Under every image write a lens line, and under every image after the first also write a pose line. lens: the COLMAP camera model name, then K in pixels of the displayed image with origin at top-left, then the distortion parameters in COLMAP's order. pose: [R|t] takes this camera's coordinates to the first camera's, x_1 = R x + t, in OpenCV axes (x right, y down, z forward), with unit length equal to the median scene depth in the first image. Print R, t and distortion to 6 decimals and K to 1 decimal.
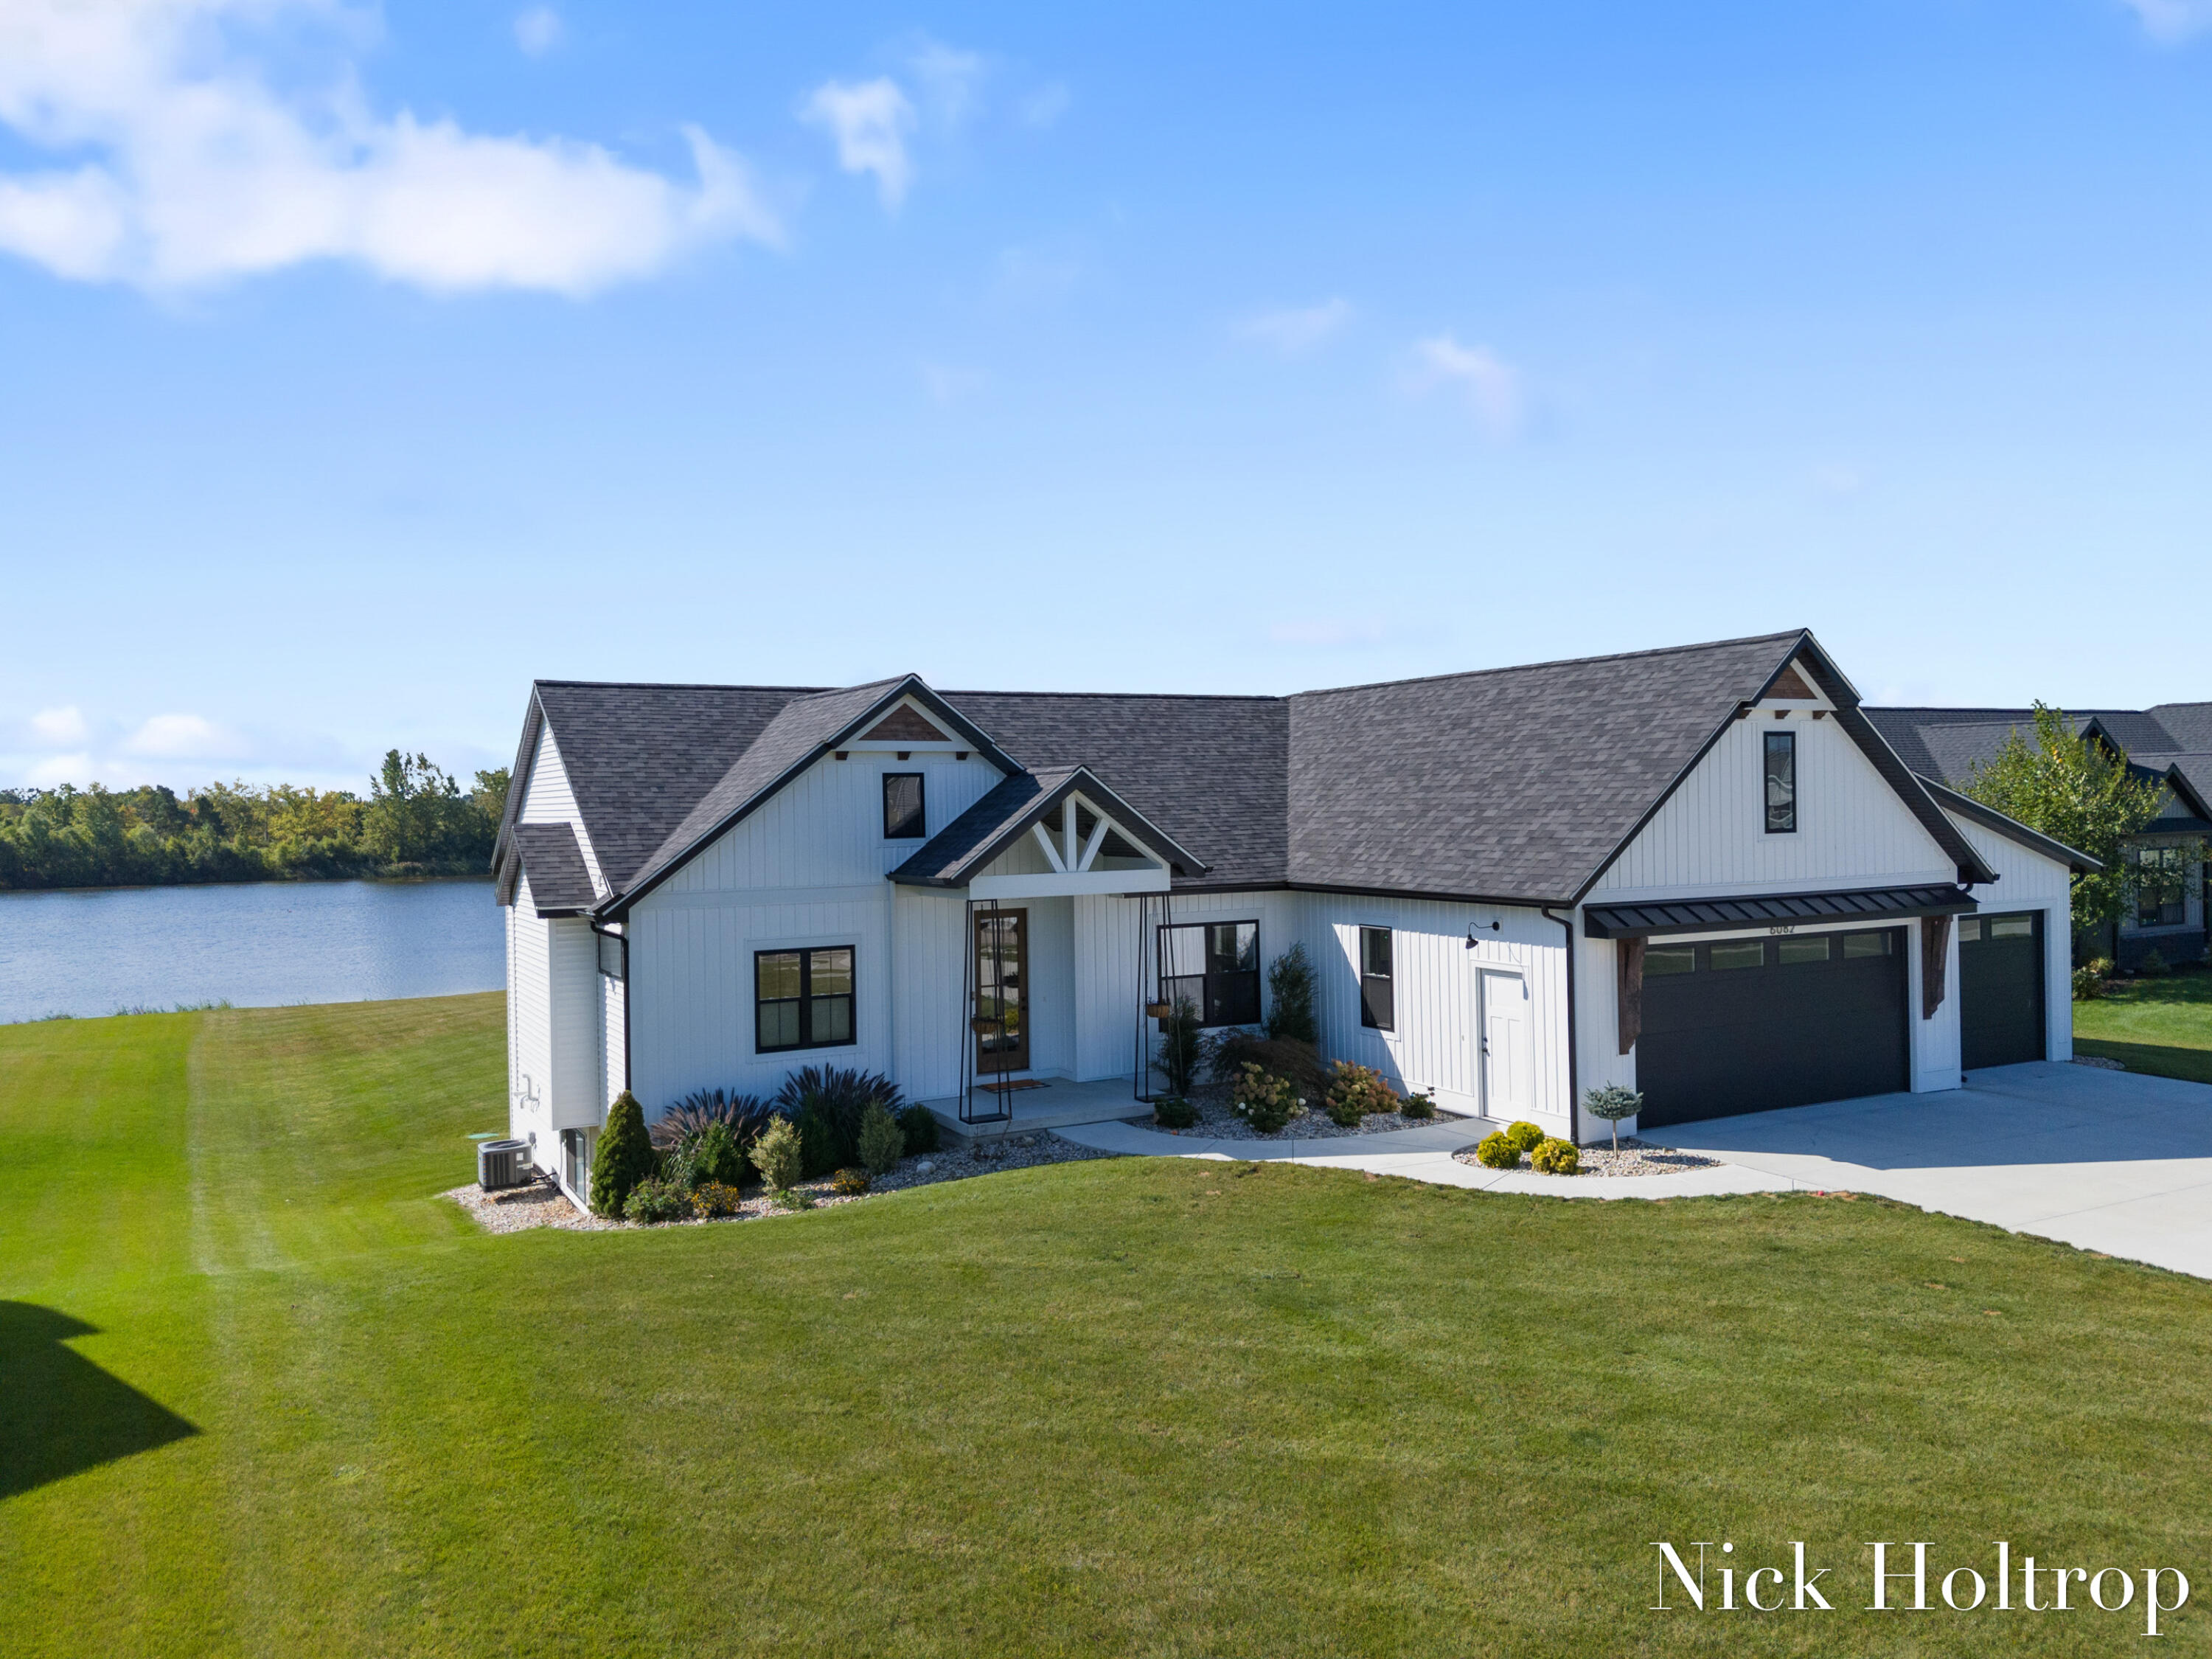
lens RADIAL K [[1589.7, 0, 1077.1], [0, 1589.7, 873.9], [0, 0, 1]] dist [0.043975, -0.005676]
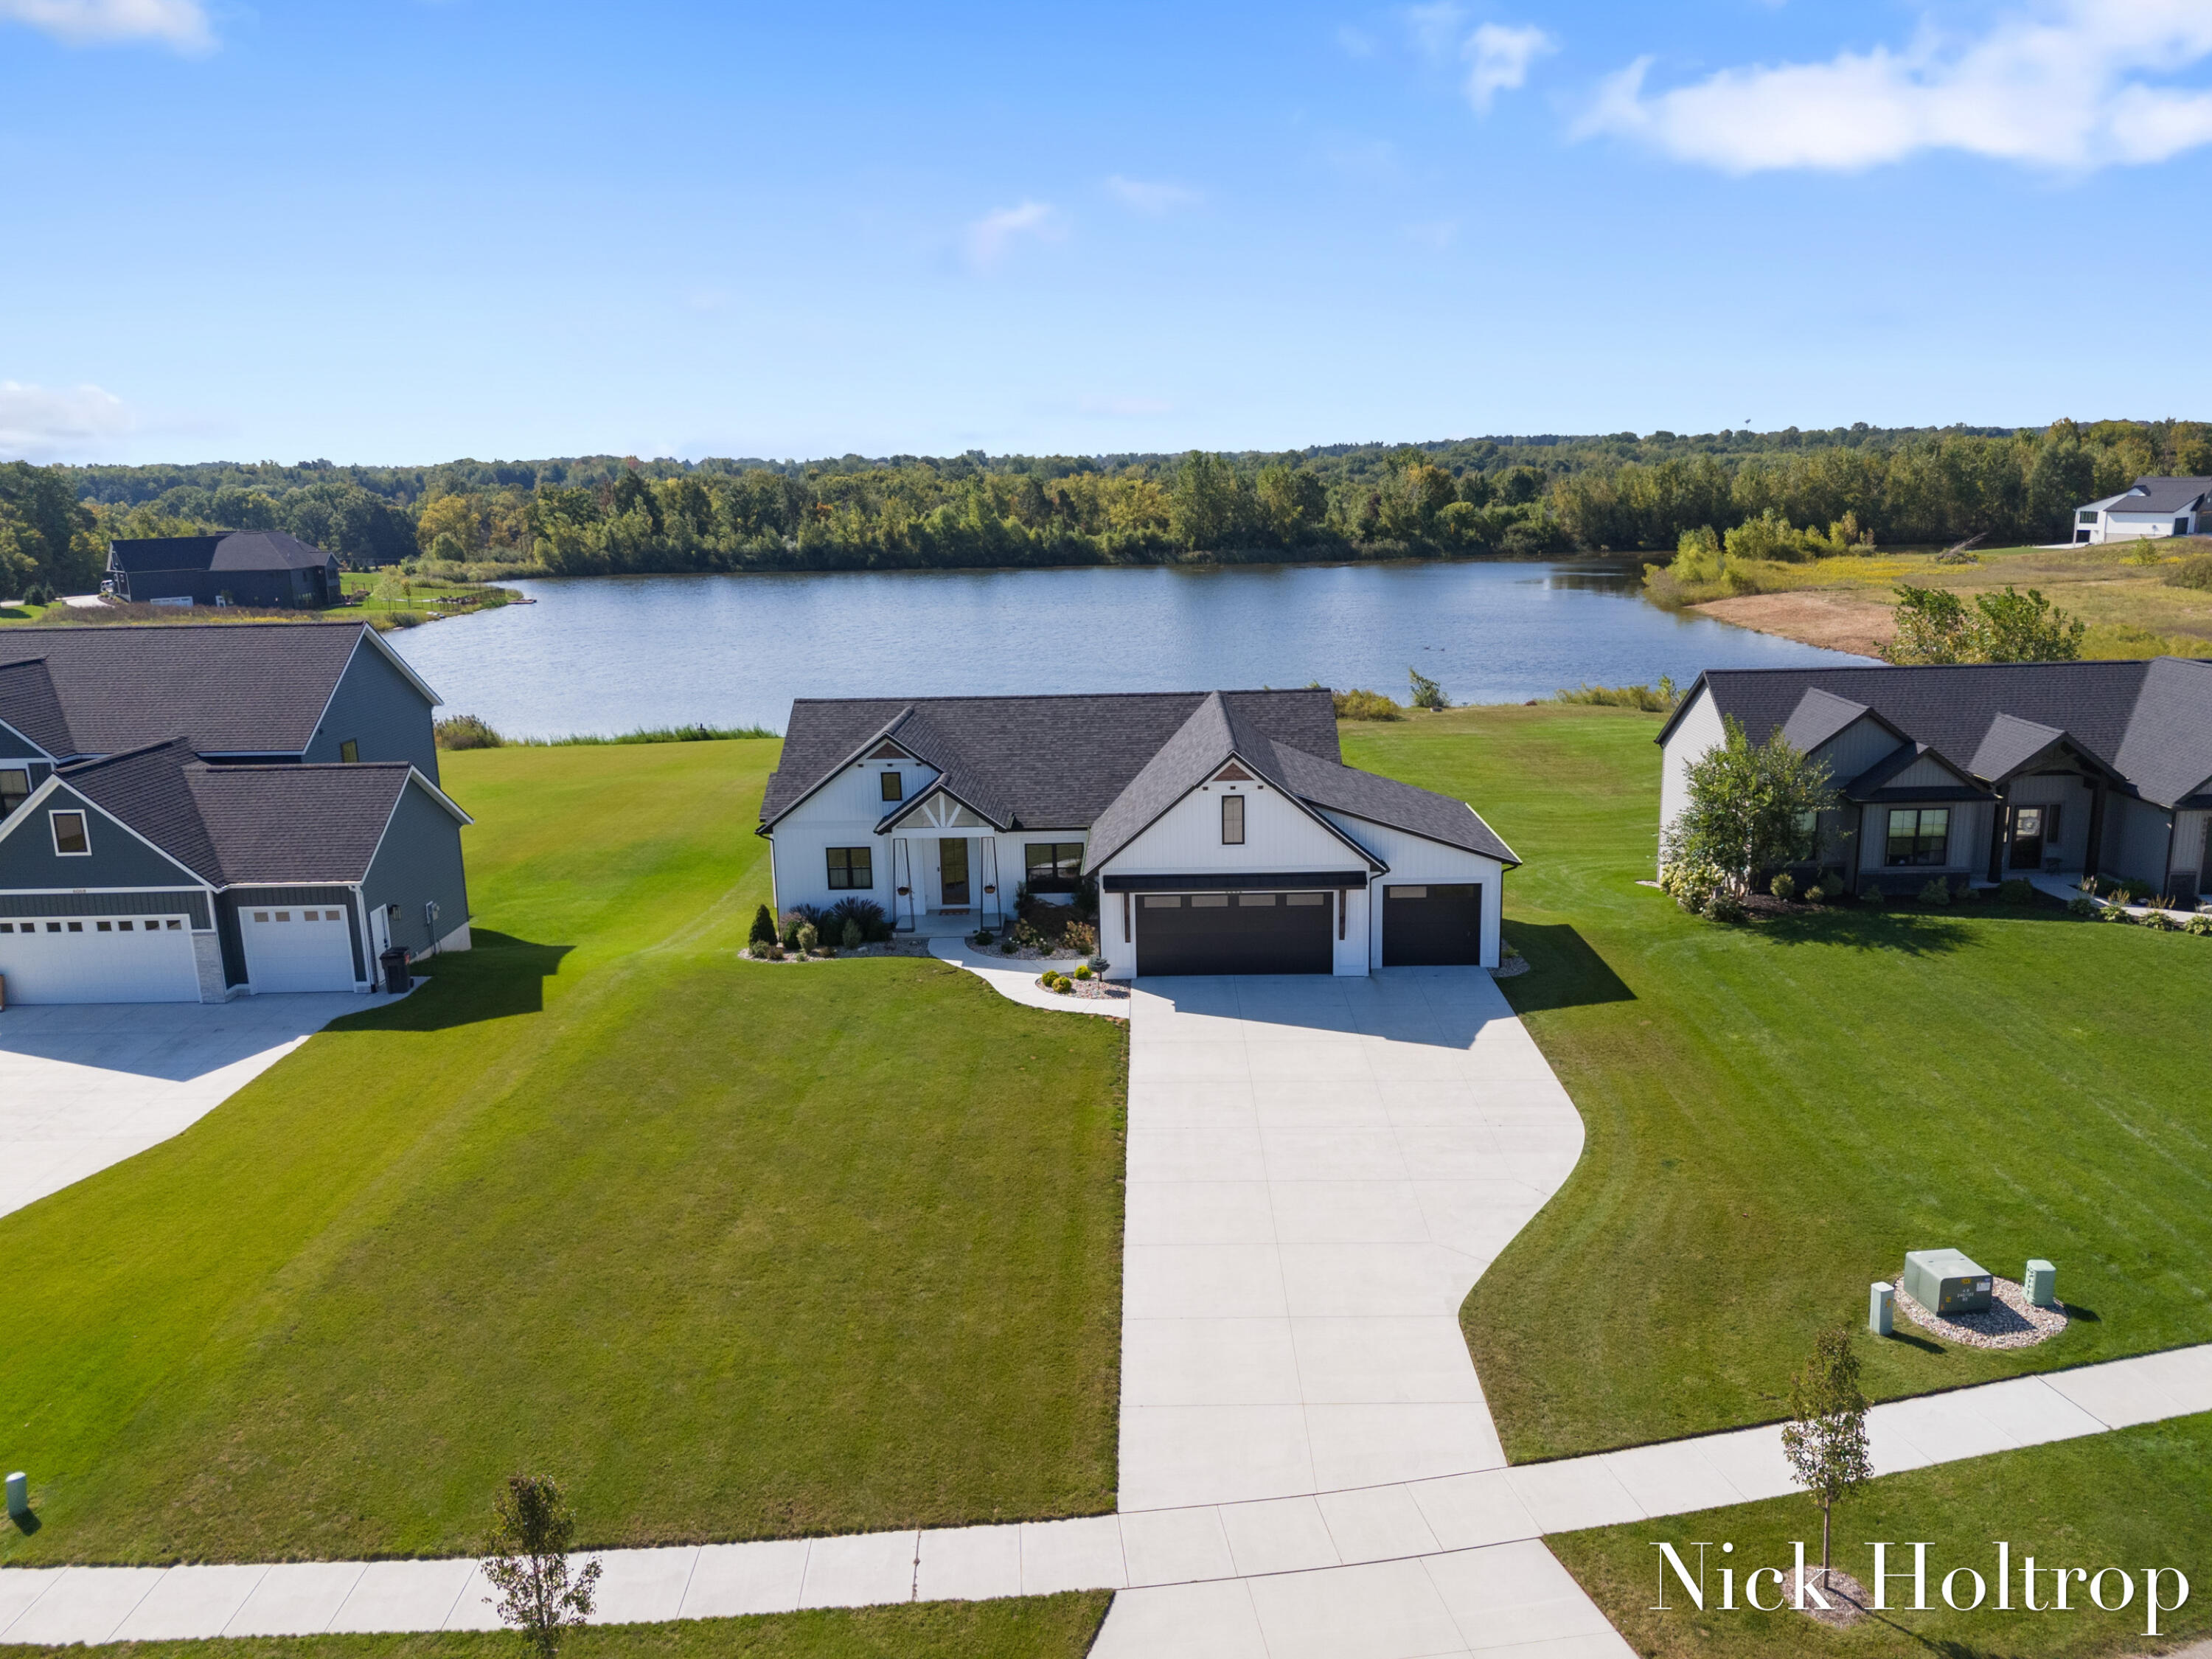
lens RADIAL K [[1521.1, 0, 1106.0], [0, 1521.1, 829.5], [0, 0, 1]] dist [0.060667, 0.000780]
pose [[0.879784, 0.104943, -0.463645, 1.098801], [-0.015163, 0.981027, 0.193277, -0.382360], [0.475131, -0.163012, 0.864683, -0.679684]]
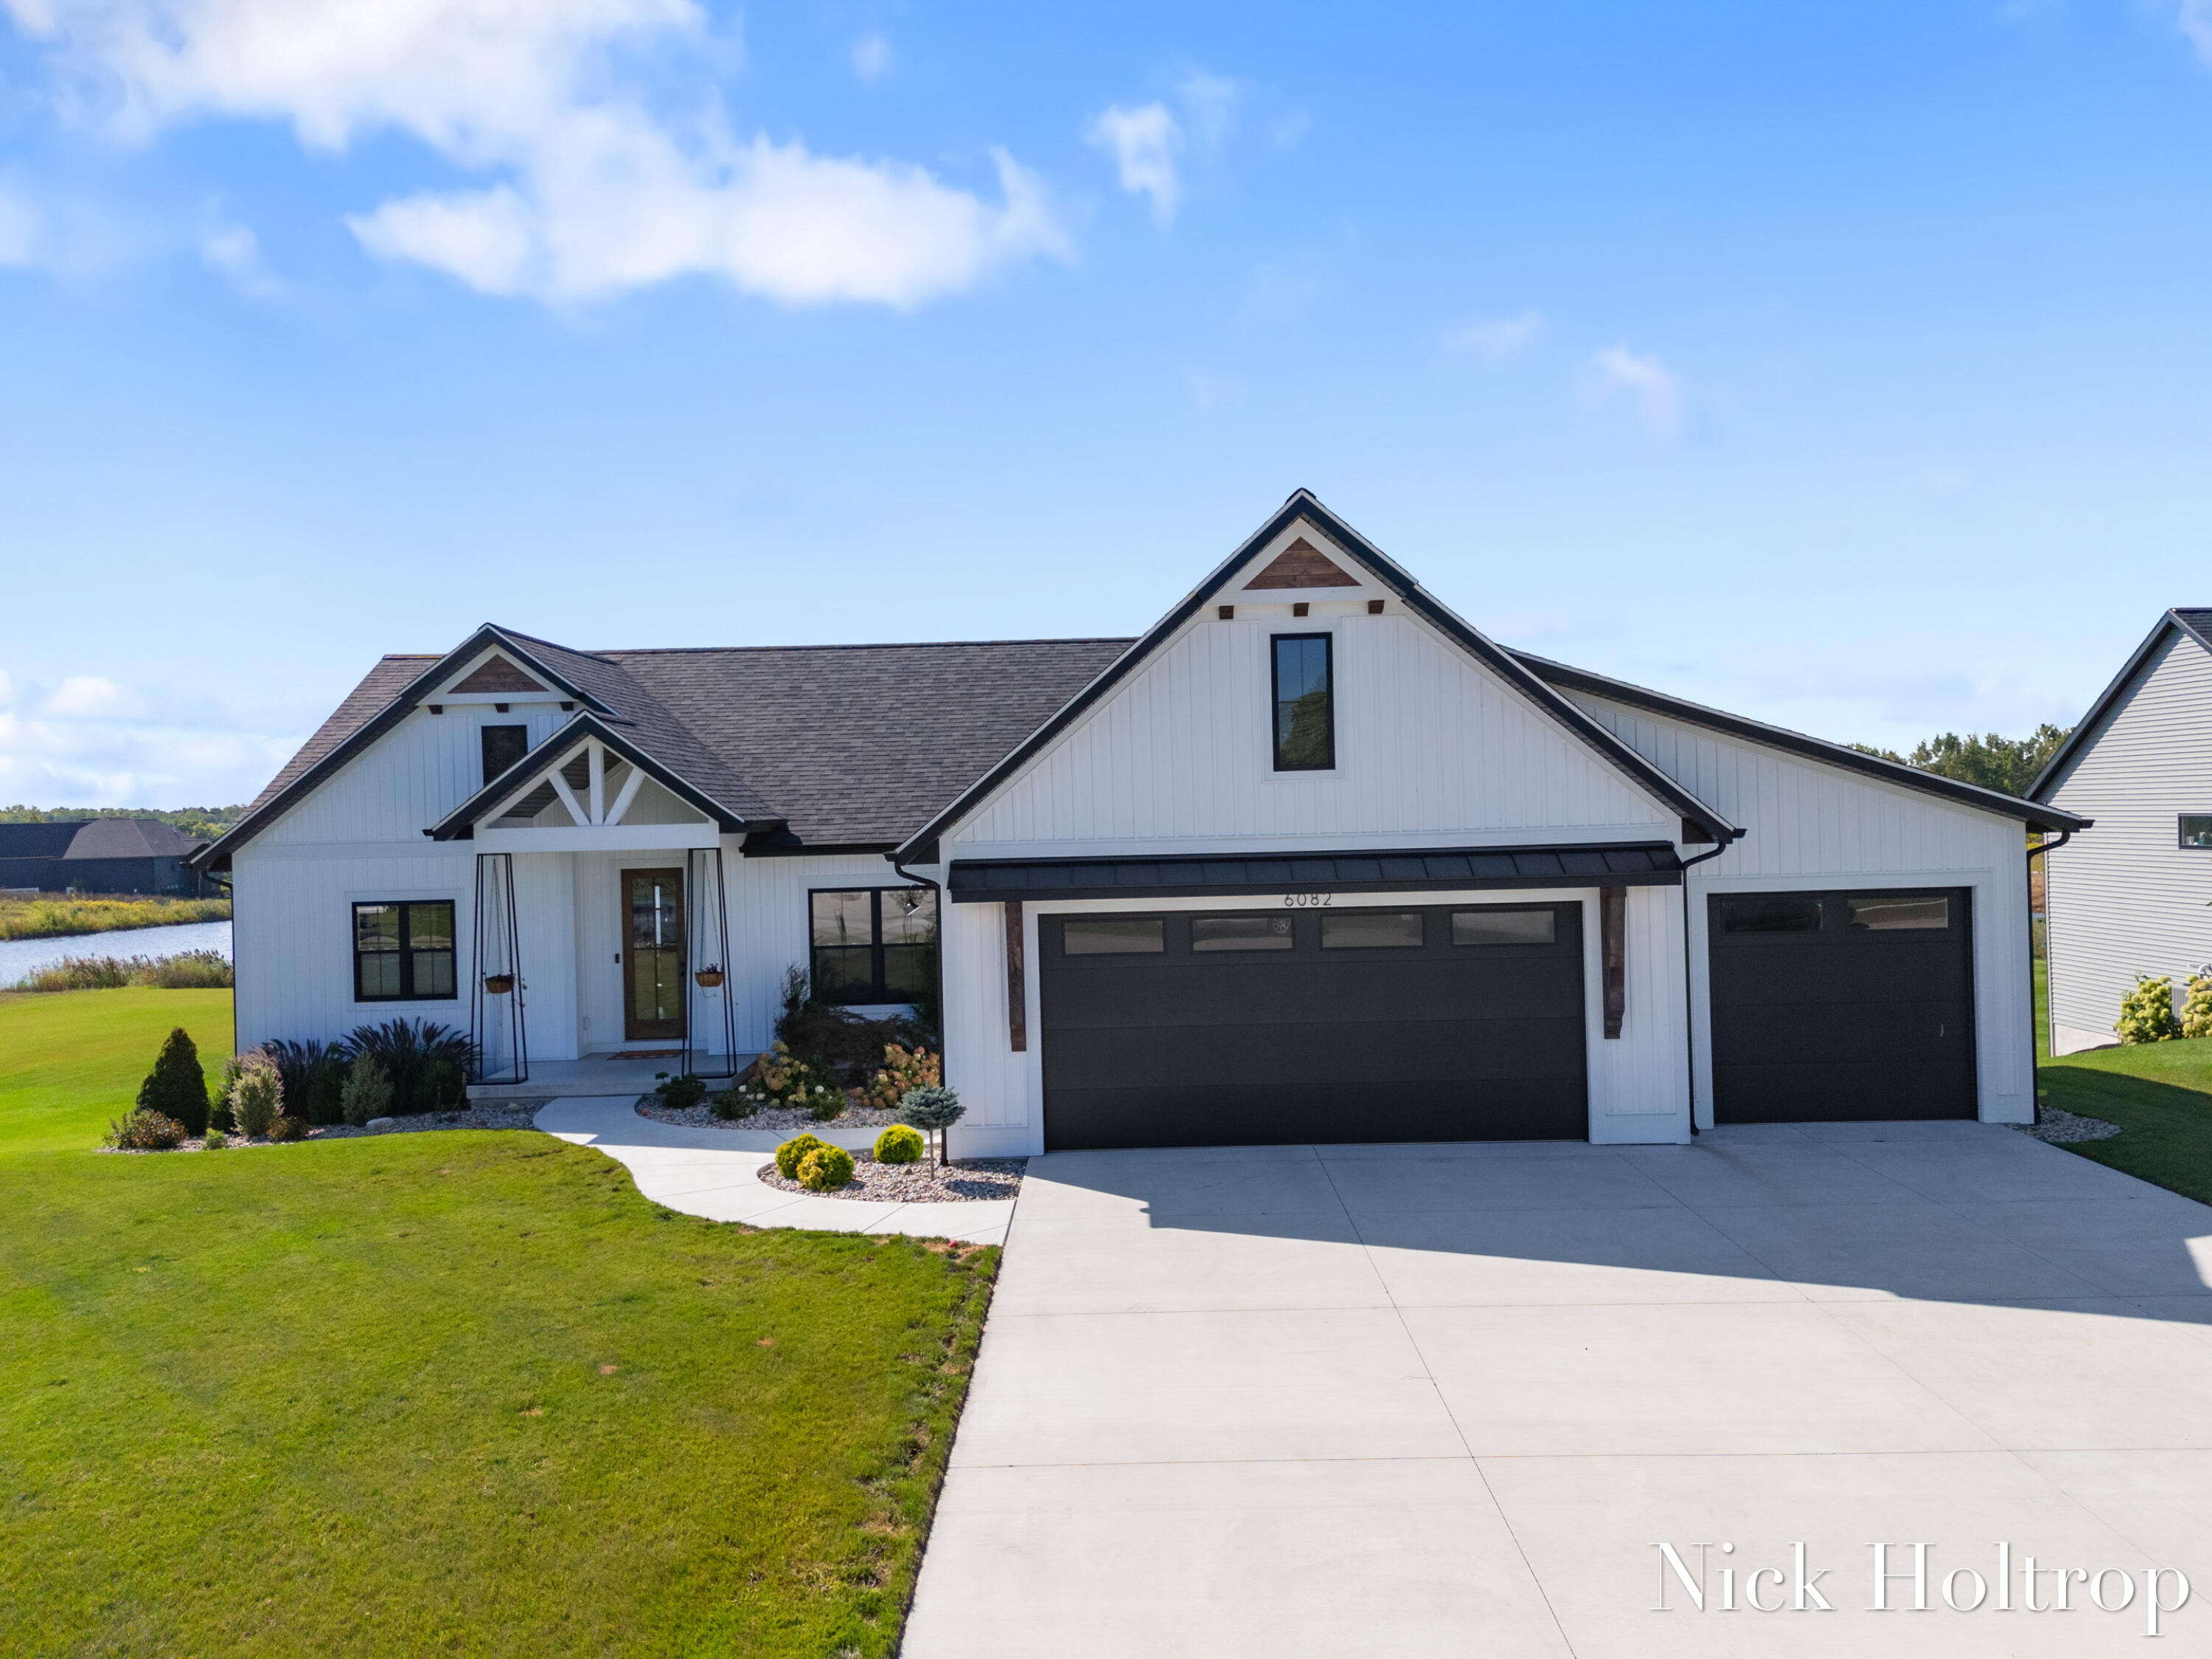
lens RADIAL K [[1573.2, 0, 1106.0], [0, 1573.2, 829.5], [0, 0, 1]] dist [0.033617, -0.003840]
pose [[0.885788, -0.001431, -0.464089, 0.643249], [-0.011309, 0.999632, -0.024667, 0.019942], [0.463953, 0.027098, 0.885445, 0.292752]]
